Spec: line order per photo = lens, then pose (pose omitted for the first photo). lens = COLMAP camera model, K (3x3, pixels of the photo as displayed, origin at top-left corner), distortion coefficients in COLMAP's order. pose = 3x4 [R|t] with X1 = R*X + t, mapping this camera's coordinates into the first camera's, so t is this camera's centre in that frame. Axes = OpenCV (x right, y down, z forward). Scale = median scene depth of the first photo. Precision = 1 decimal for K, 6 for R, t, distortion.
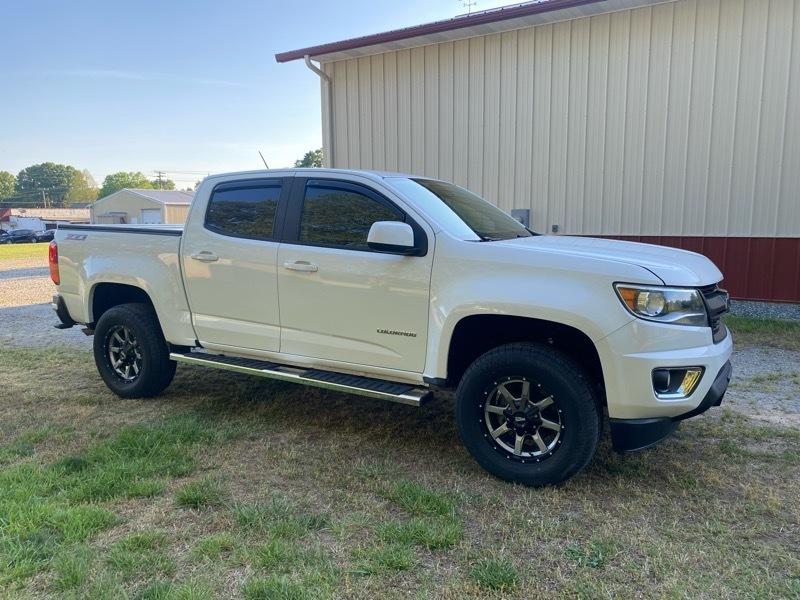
lens RADIAL K [[611.0, 0, 399.3], [0, 611.0, 305.3], [0, 0, 1]] dist [0.030912, -0.024016]
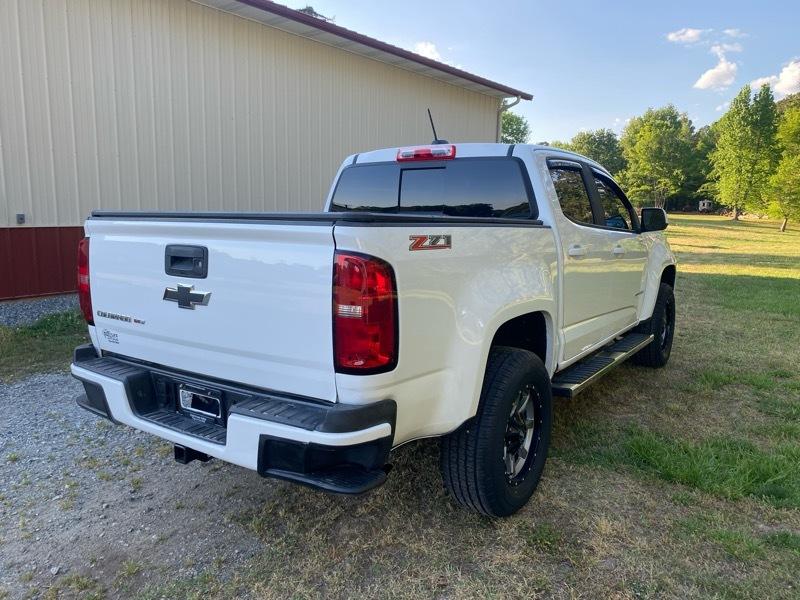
lens RADIAL K [[611.0, 0, 399.3], [0, 611.0, 300.0], [0, 0, 1]] dist [0.030912, -0.024016]
pose [[0.067829, -0.141705, 0.987582, -1.206947], [0.133162, 0.982291, 0.131800, -0.164287], [-0.988770, 0.122569, 0.085497, 1.250433]]
